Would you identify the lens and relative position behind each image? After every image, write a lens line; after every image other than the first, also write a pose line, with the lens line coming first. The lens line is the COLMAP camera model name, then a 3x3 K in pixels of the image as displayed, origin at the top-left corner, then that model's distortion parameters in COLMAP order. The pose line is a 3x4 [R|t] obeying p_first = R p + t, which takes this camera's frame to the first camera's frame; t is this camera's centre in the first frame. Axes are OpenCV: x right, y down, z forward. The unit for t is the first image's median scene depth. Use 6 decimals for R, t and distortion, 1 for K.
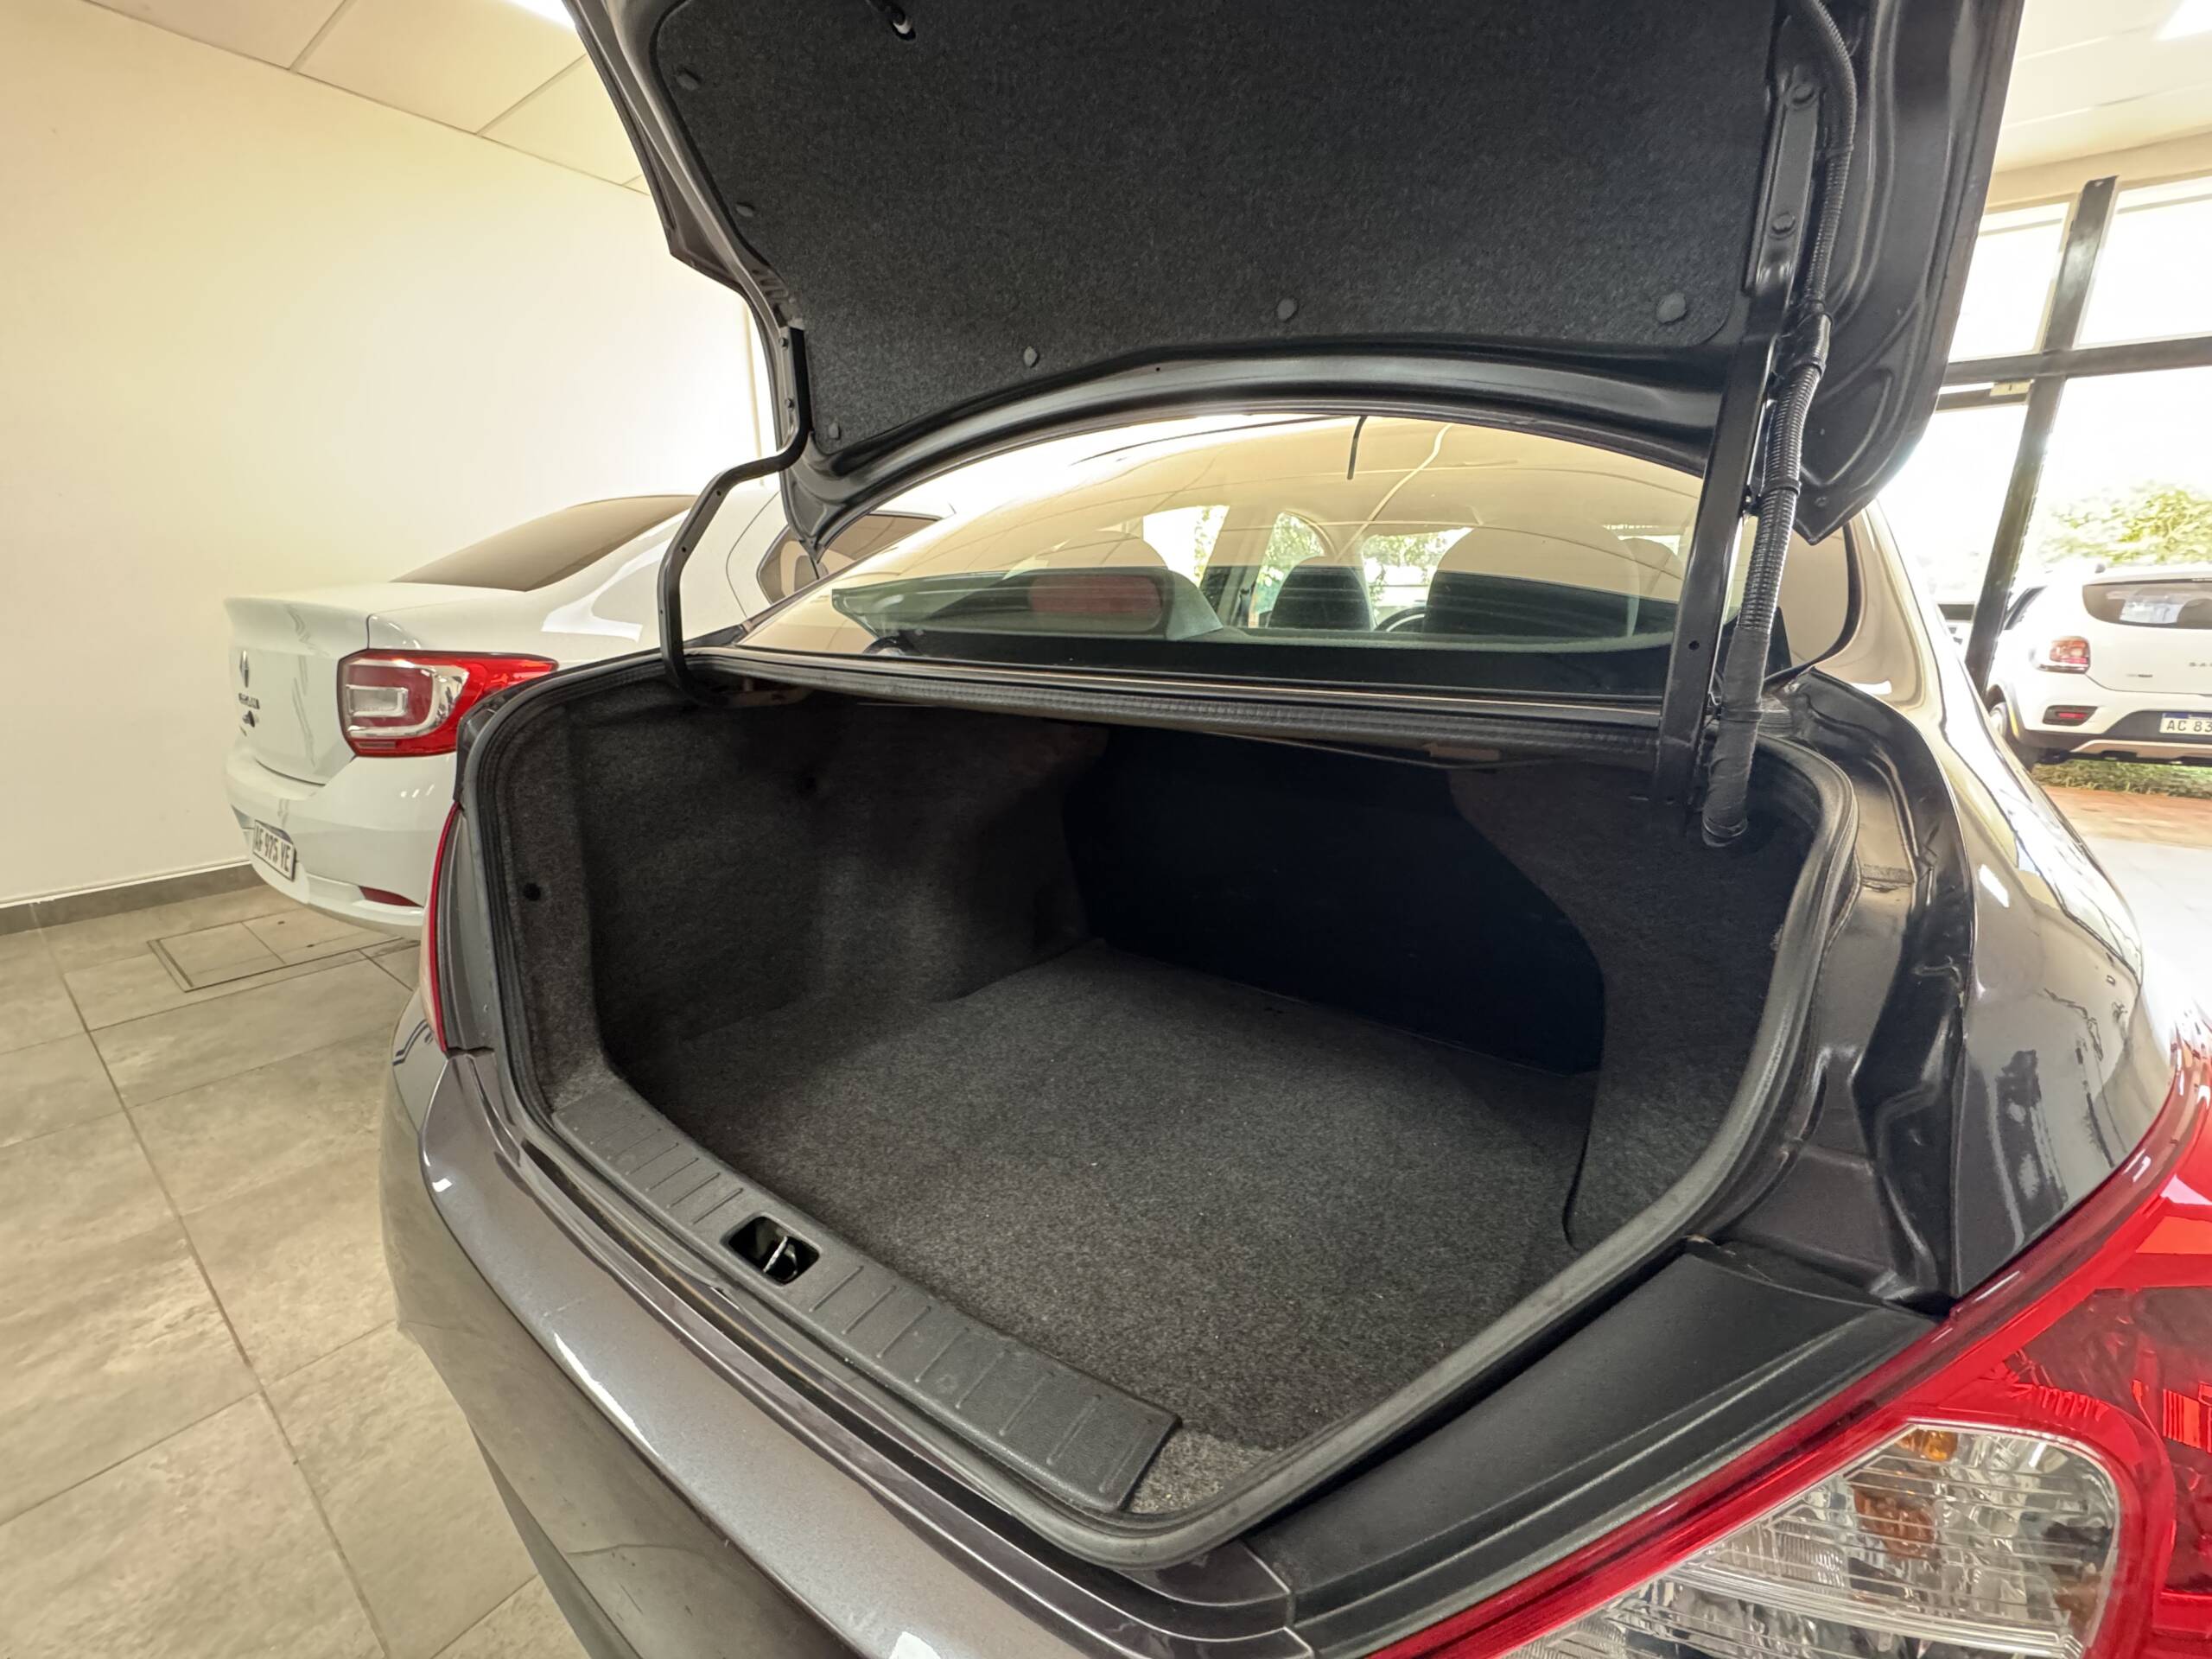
lens RADIAL K [[875.1, 0, 1096.4], [0, 875.1, 824.5], [0, 0, 1]] dist [-0.003295, -0.000114]
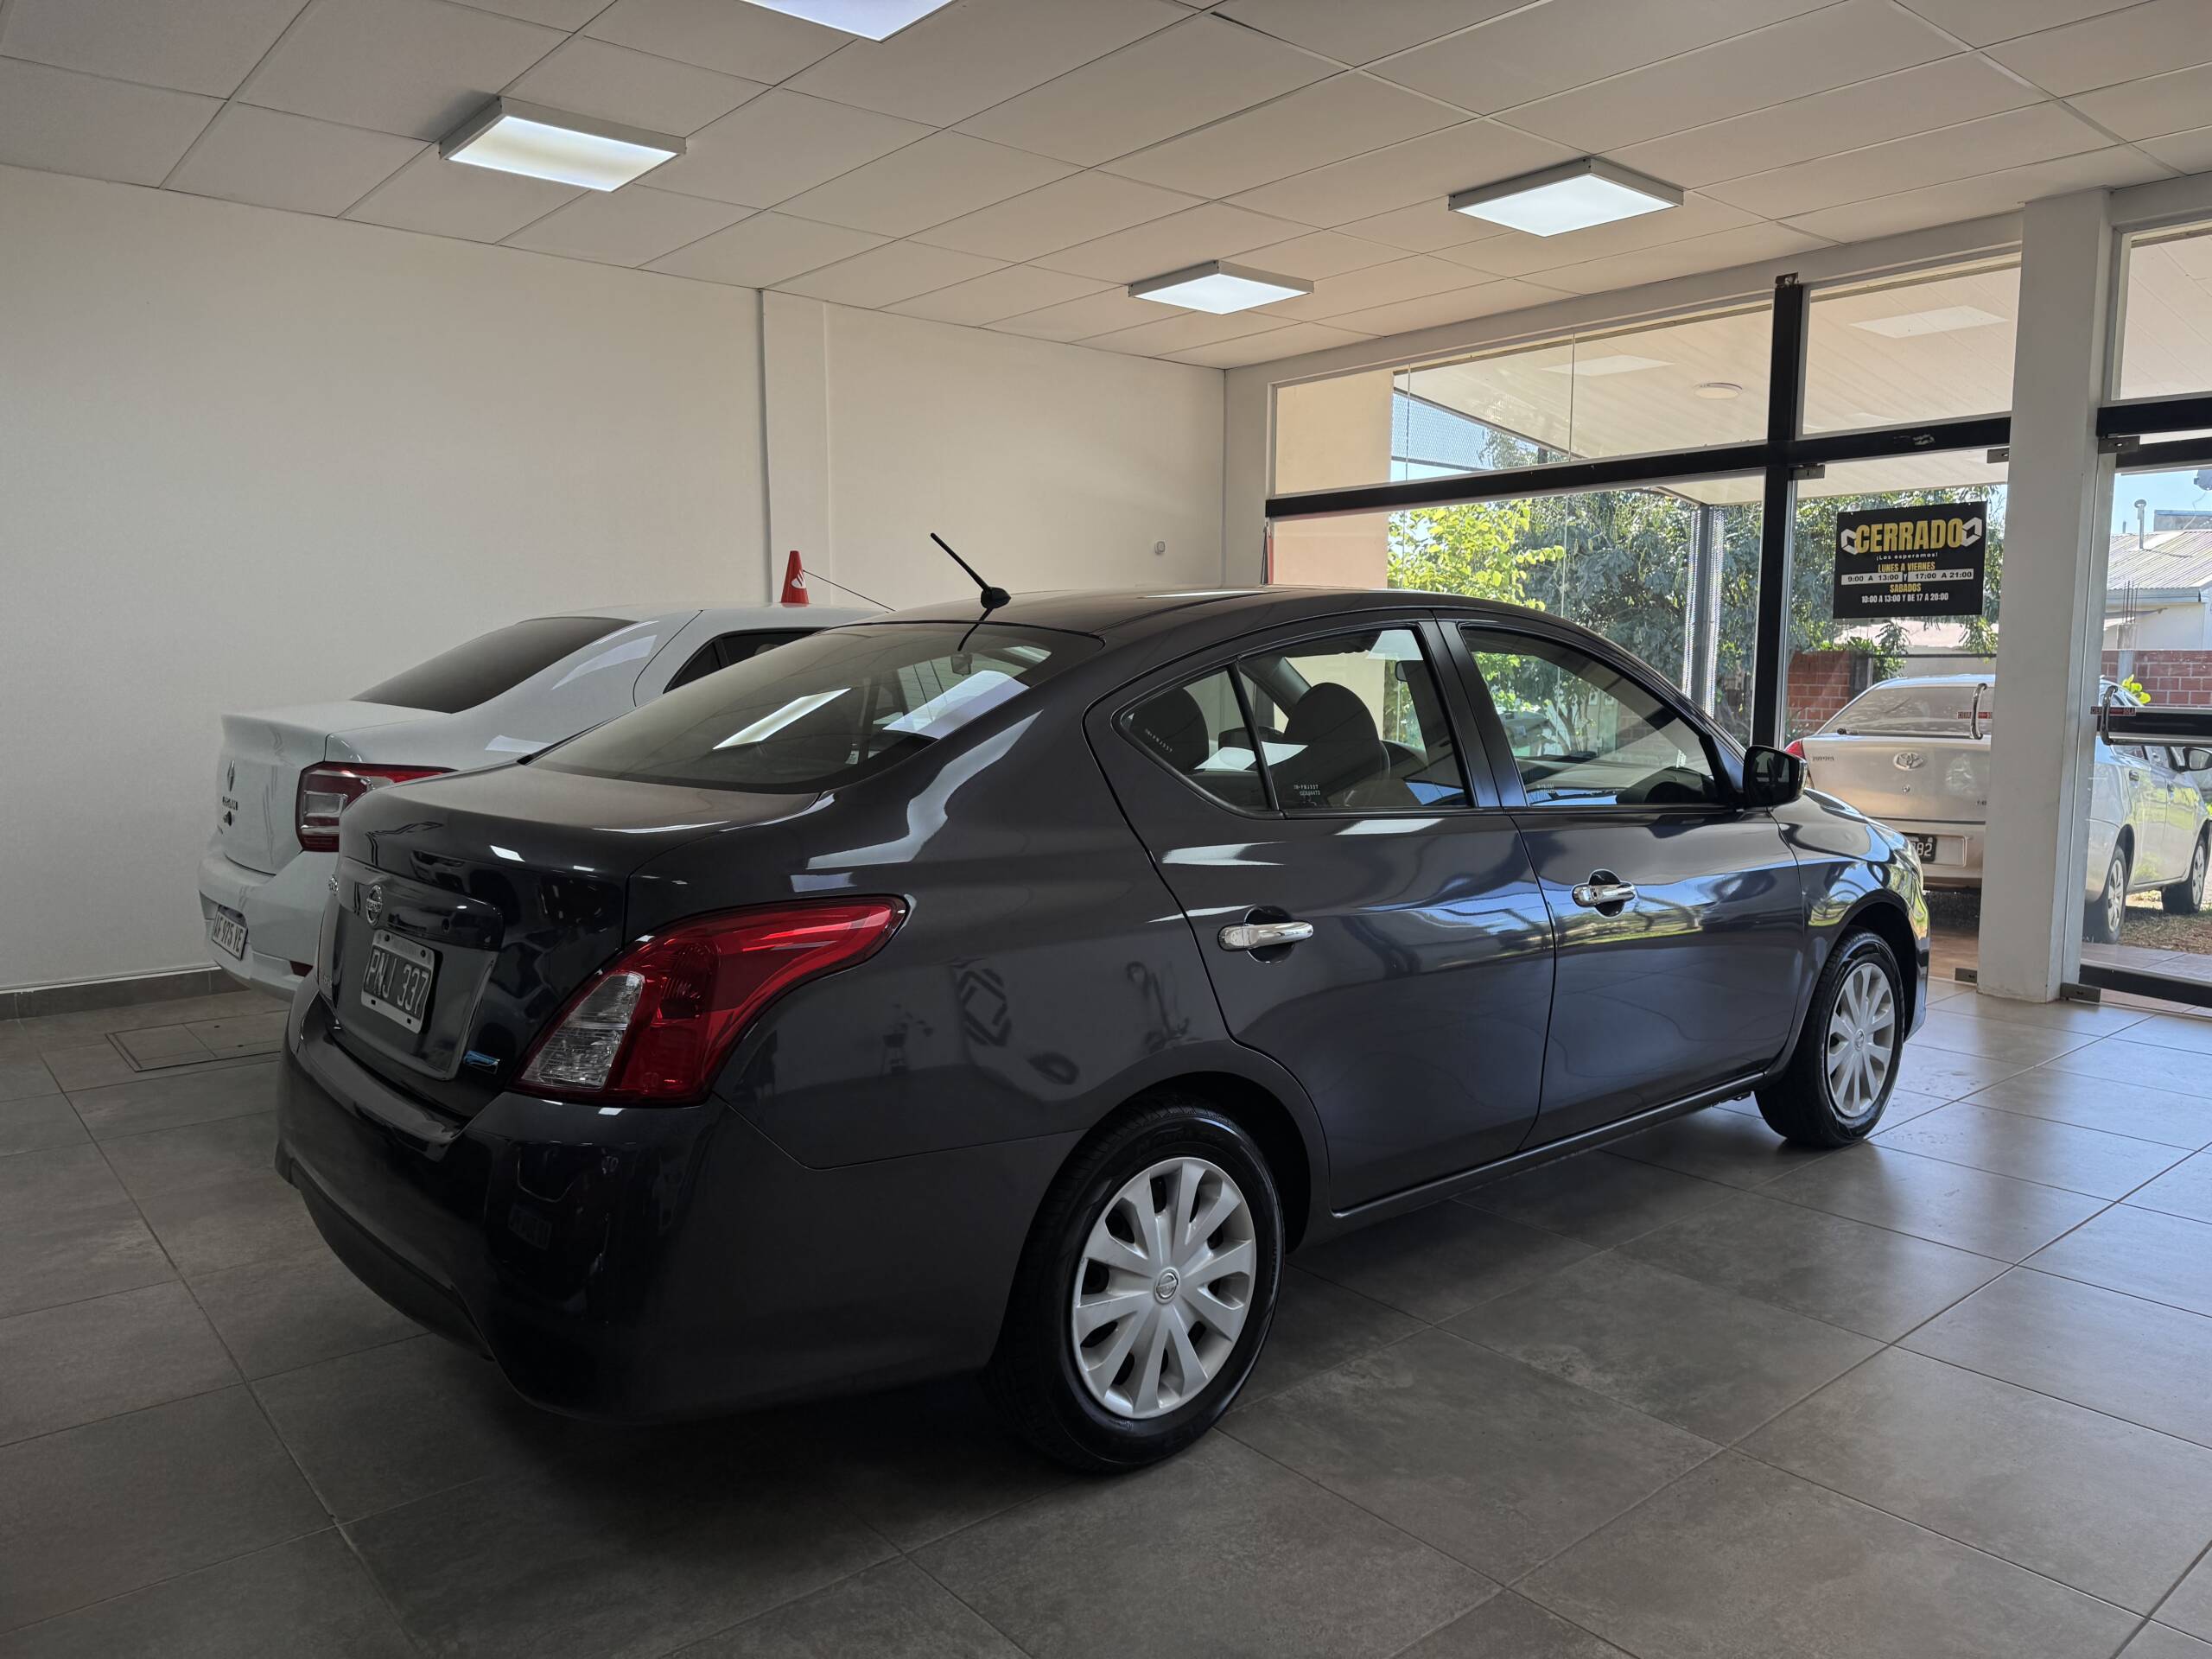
lens RADIAL K [[1557.9, 0, 1106.2], [0, 1557.9, 827.4], [0, 0, 1]] dist [0.033887, -0.039559]
pose [[0.972120, 0.025575, -0.233084, 0.669246], [-0.060662, 0.987624, -0.144636, 0.125752], [0.226500, 0.154743, 0.961640, -0.761640]]
